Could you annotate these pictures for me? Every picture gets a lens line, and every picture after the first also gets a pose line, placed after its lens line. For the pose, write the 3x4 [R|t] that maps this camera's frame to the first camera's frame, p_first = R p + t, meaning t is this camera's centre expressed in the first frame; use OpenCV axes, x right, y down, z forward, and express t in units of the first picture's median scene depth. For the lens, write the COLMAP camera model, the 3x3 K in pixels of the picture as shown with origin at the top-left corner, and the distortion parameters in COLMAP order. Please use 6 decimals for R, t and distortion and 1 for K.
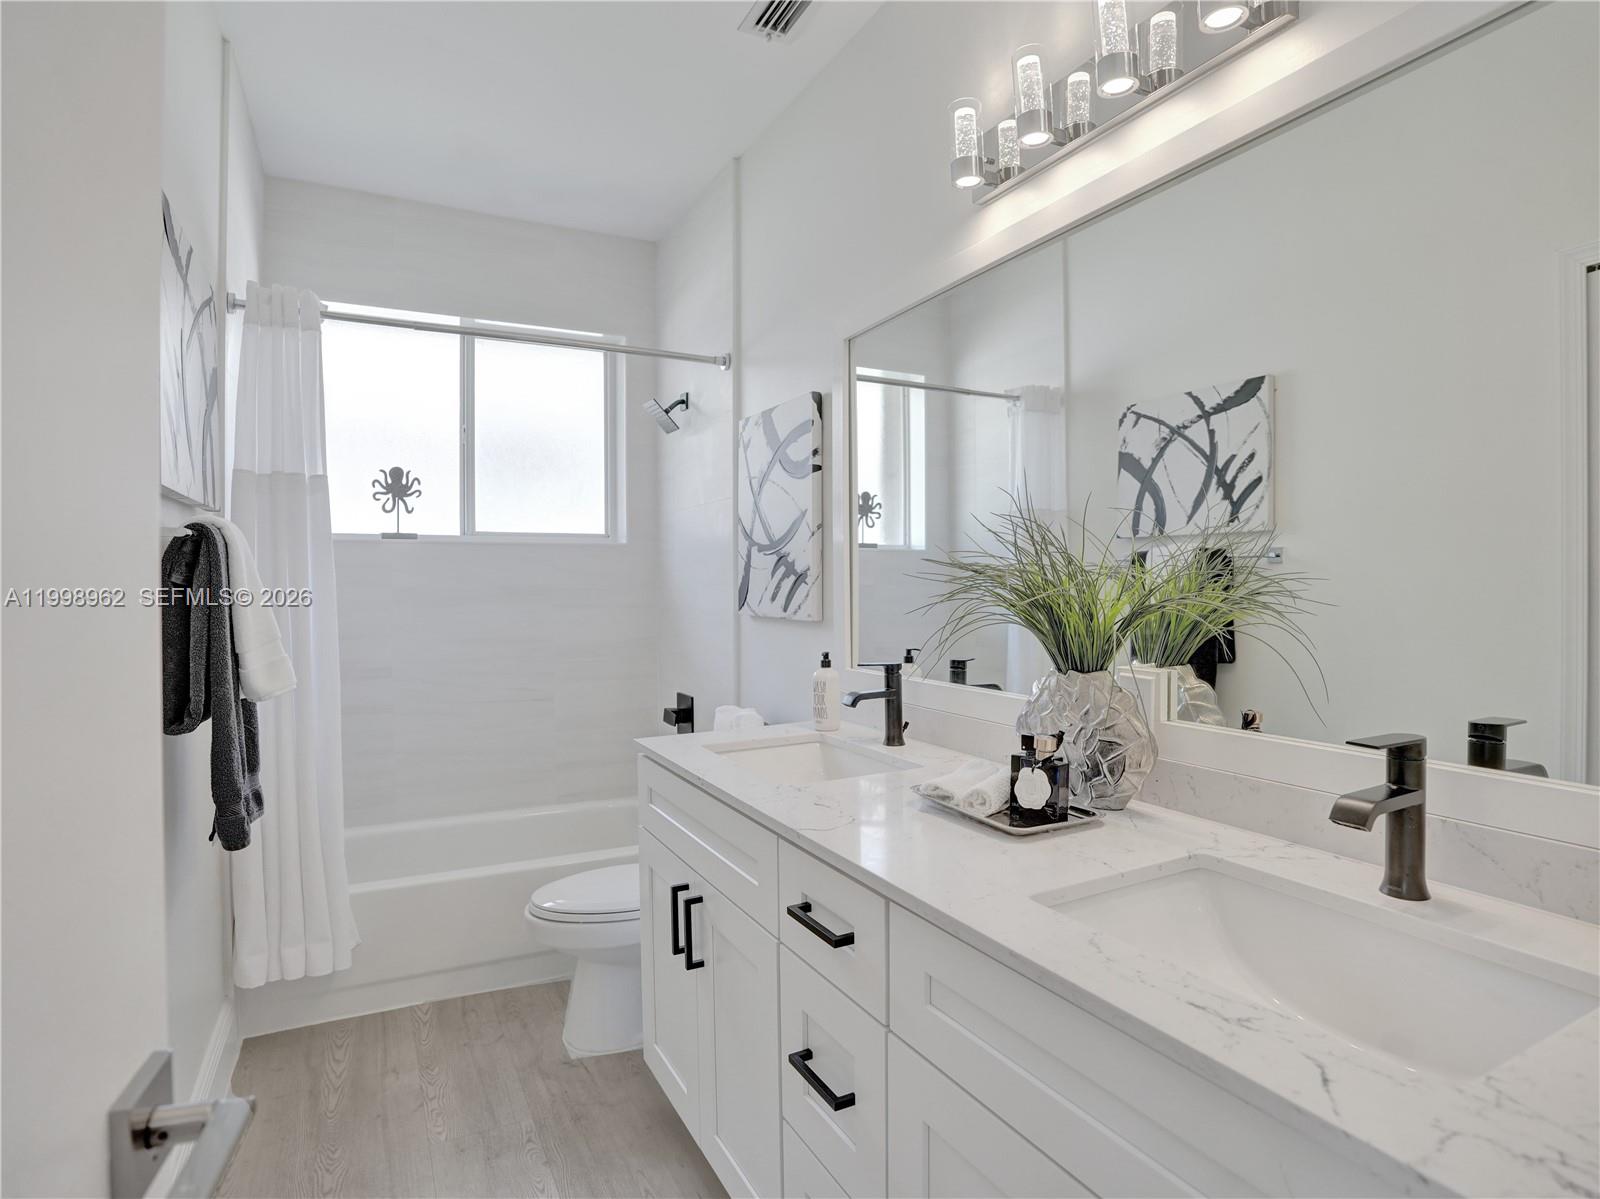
lens RADIAL K [[832.4, 0, 794.6], [0, 832.4, 591.7], [0, 0, 1]] dist [-0.069931, 0.025427]
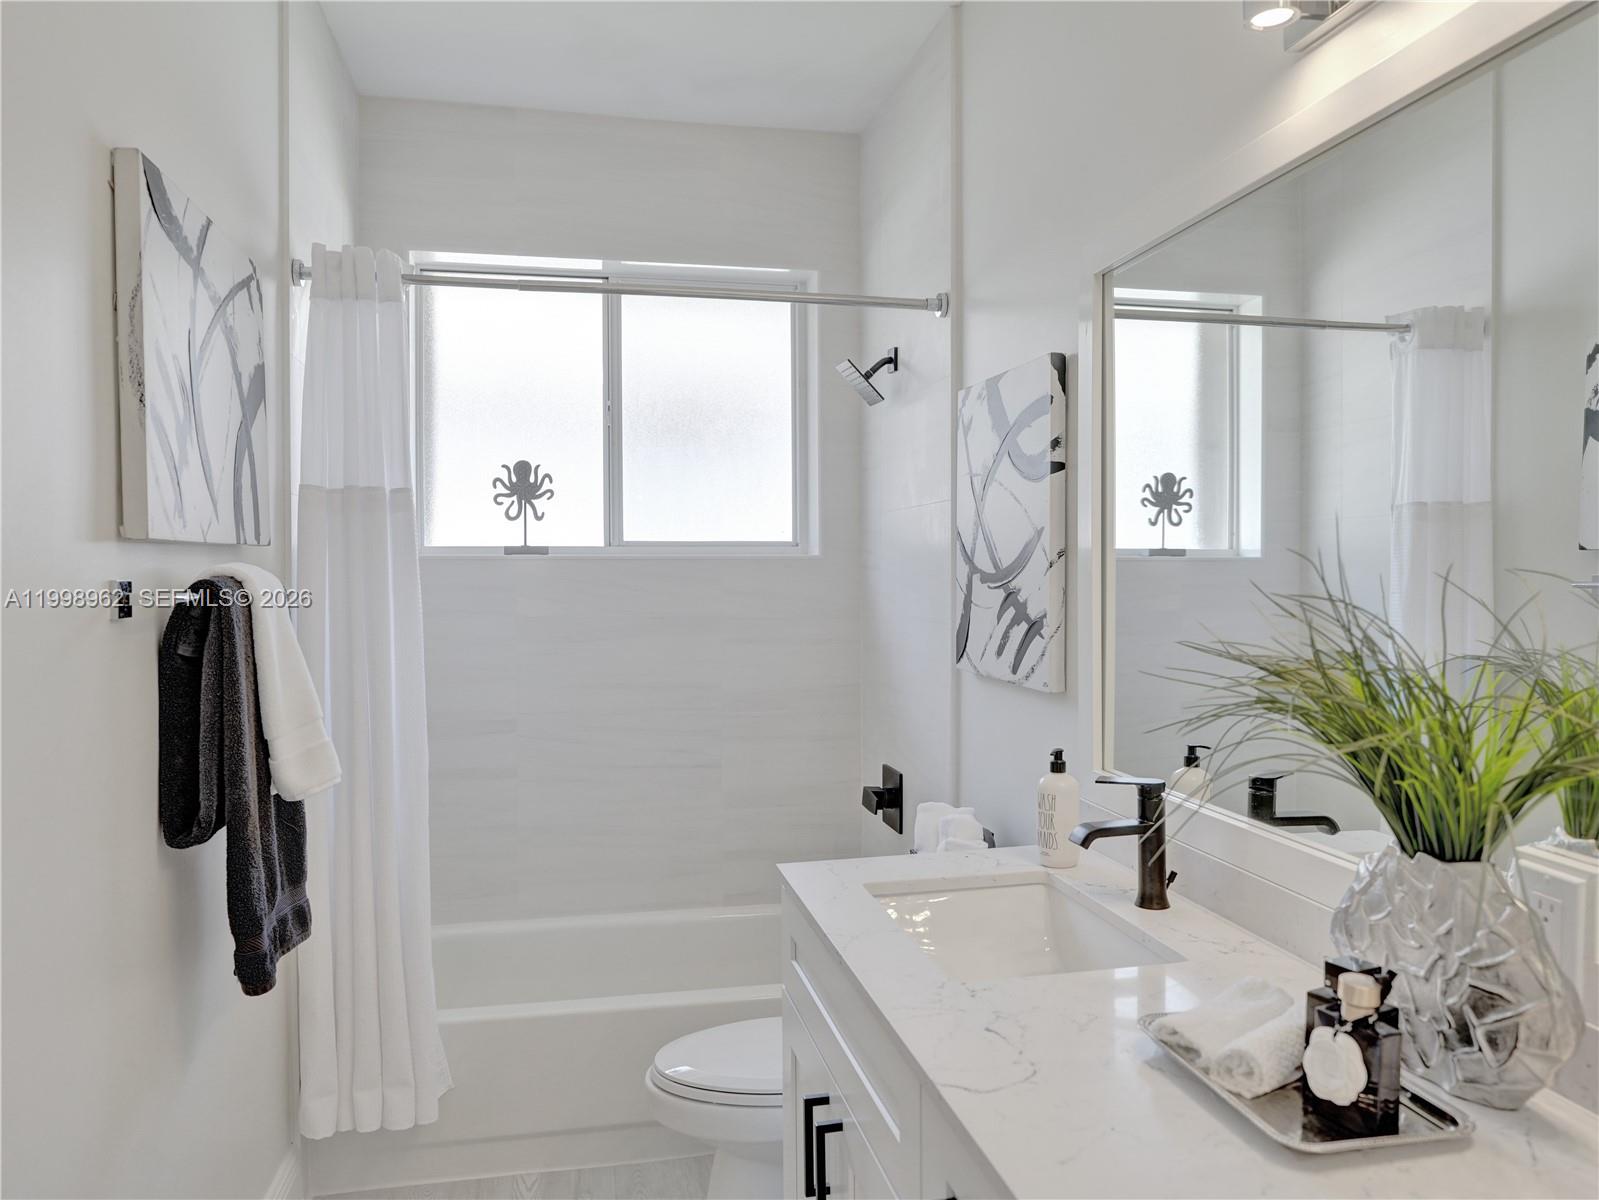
lens RADIAL K [[1118.3, 0, 800.9], [0, 1118.3, 604.2], [0, 0, 1]] dist [-0.040562, 0.033424]
pose [[0.965874, 0.007811, -0.258894, 0.060192], [-0.003553, 0.999851, 0.016910, -0.051327], [0.258987, -0.015413, 0.965758, 0.069391]]
